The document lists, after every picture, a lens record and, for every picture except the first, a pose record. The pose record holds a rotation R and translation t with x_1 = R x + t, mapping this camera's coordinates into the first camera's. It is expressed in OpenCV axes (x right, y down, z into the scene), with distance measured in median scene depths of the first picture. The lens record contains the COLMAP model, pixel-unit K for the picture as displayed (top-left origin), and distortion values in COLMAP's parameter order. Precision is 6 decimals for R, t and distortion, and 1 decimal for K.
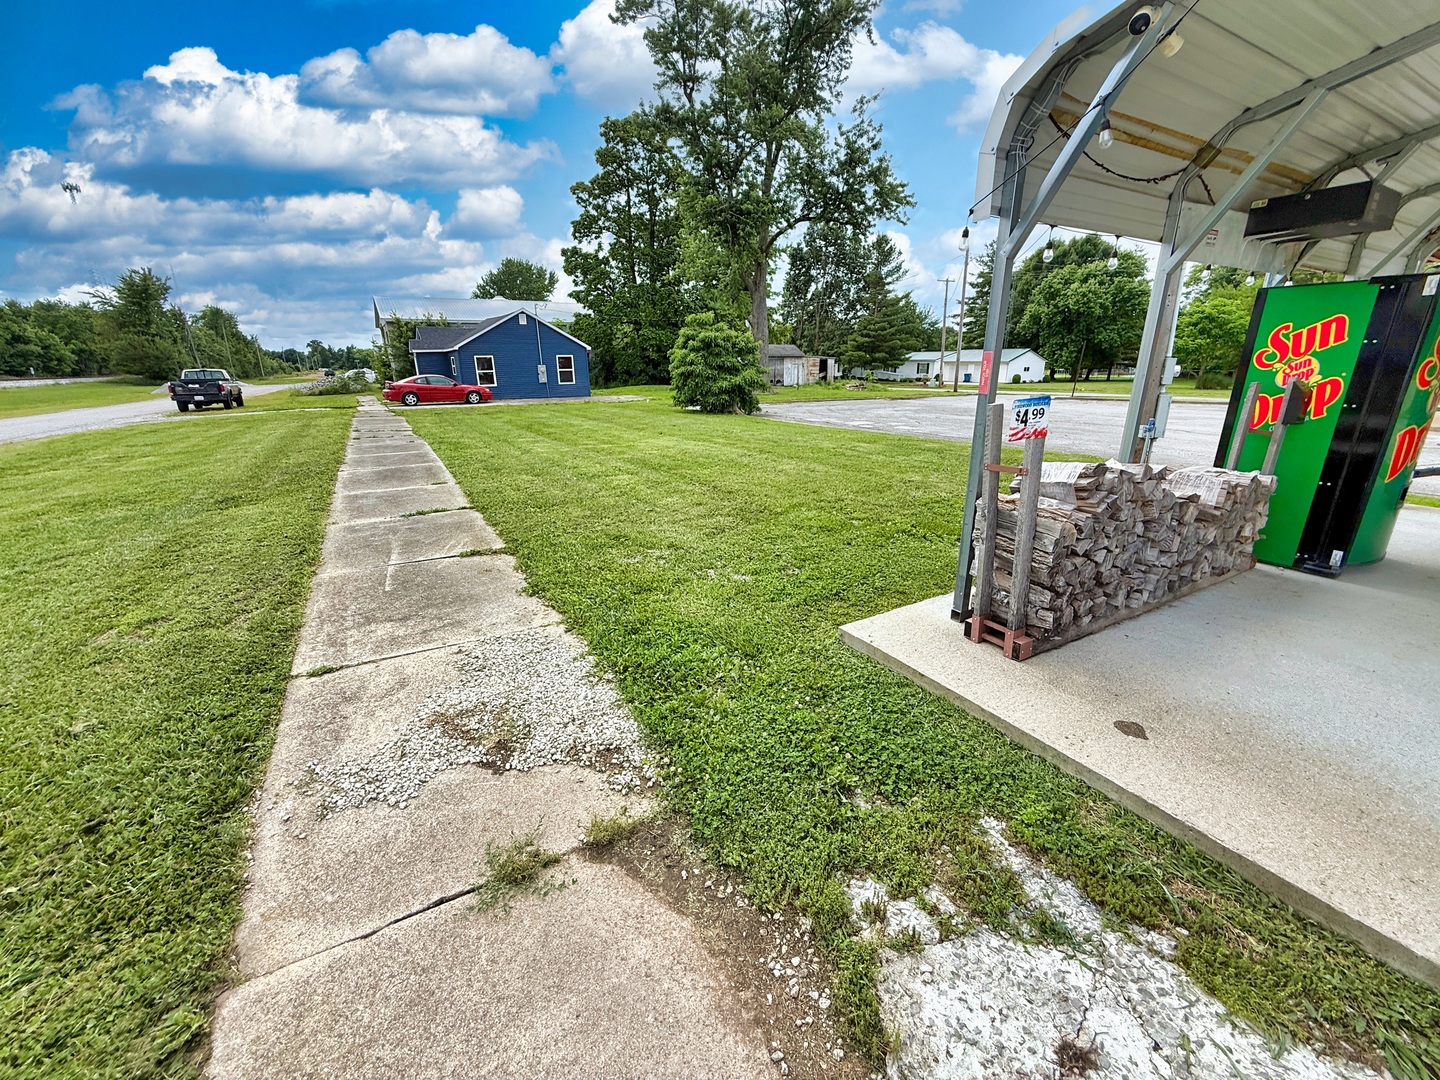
lens RADIAL K [[575.5, 0, 721.6], [0, 575.5, 541.7], [0, 0, 1]] dist [-0.001216, 0.000771]
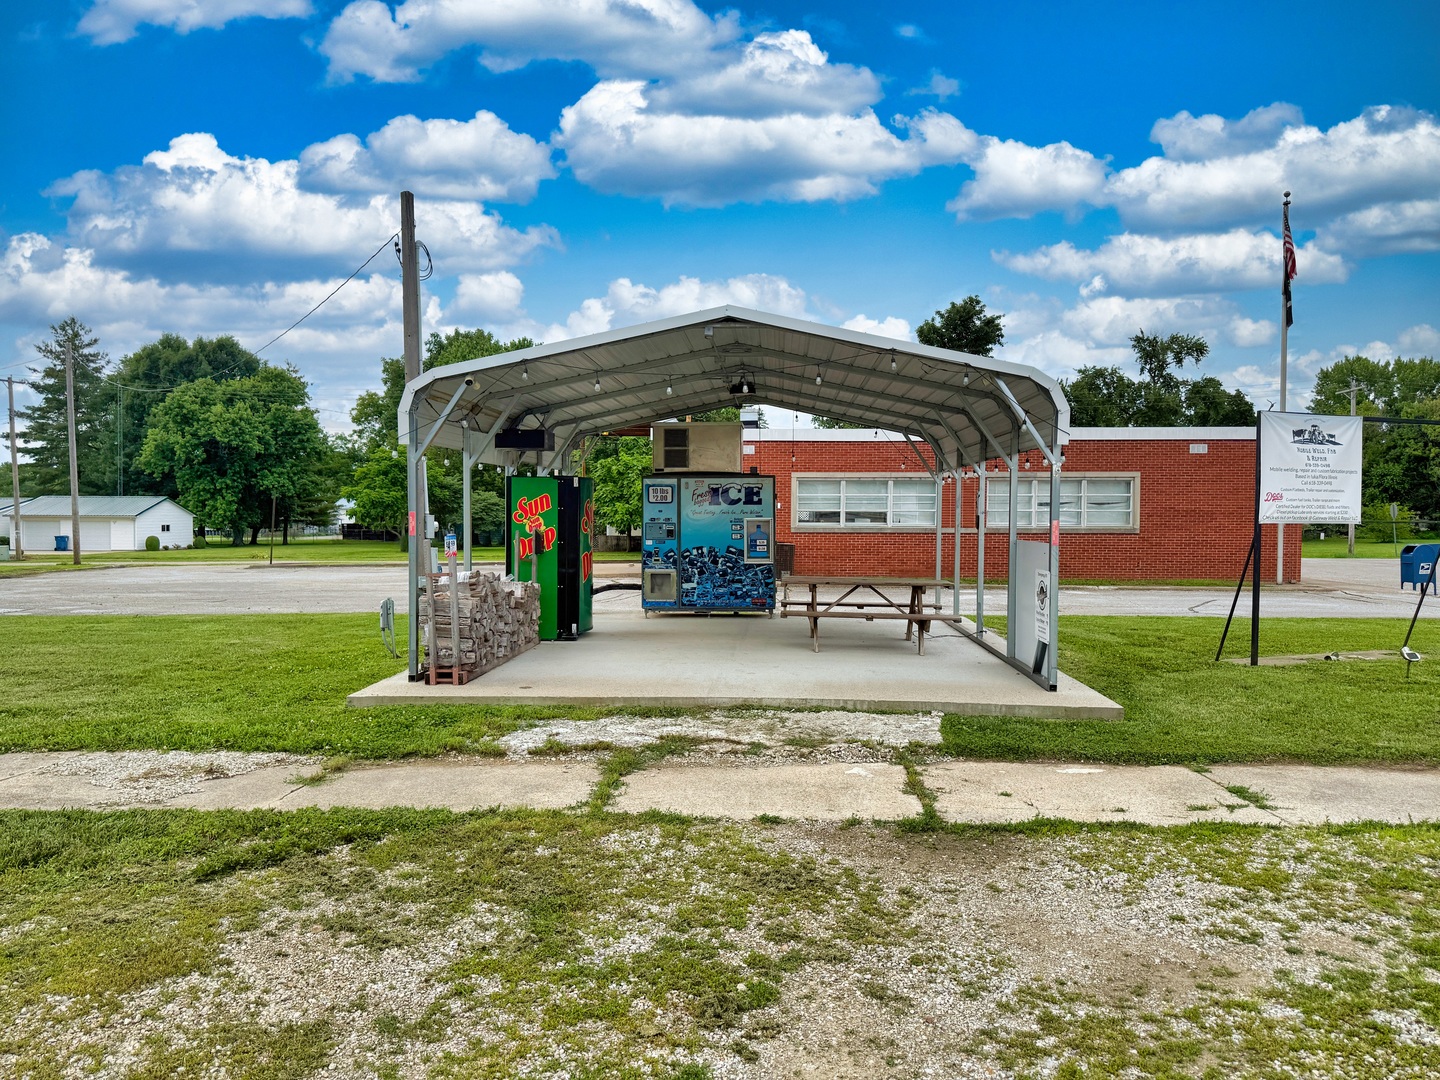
lens RADIAL K [[1009.0, 0, 723.5], [0, 1009.0, 543.6], [0, 0, 1]] dist [0.096798, -0.130036]
pose [[0.545403, -0.014670, 0.838045, -0.145044], [0.243323, 0.959560, -0.141558, 0.038435], [-0.802078, 0.281122, 0.526916, -0.121667]]
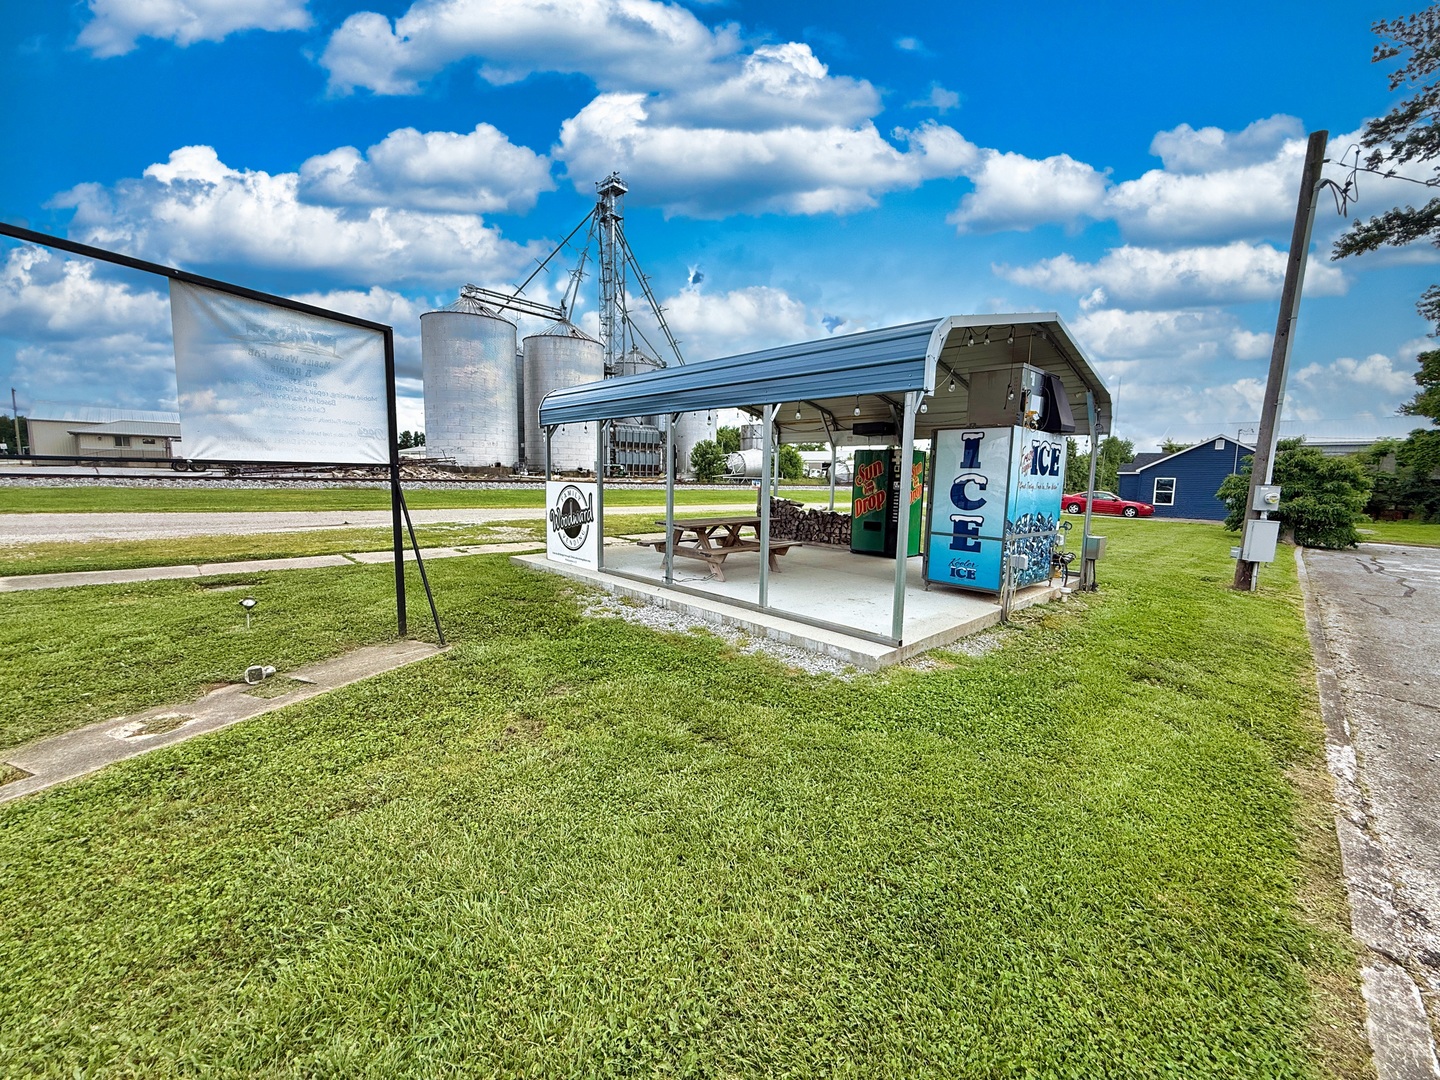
lens RADIAL K [[575.5, 0, 721.9], [0, 575.5, 536.8], [0, 0, 1]] dist [-0.001216, 0.000771]
pose [[0.242532, 0.120206, -0.962667, 0.427570], [-0.316563, 0.947786, 0.038594, 0.009605], [0.917042, 0.295385, 0.267921, -0.038277]]
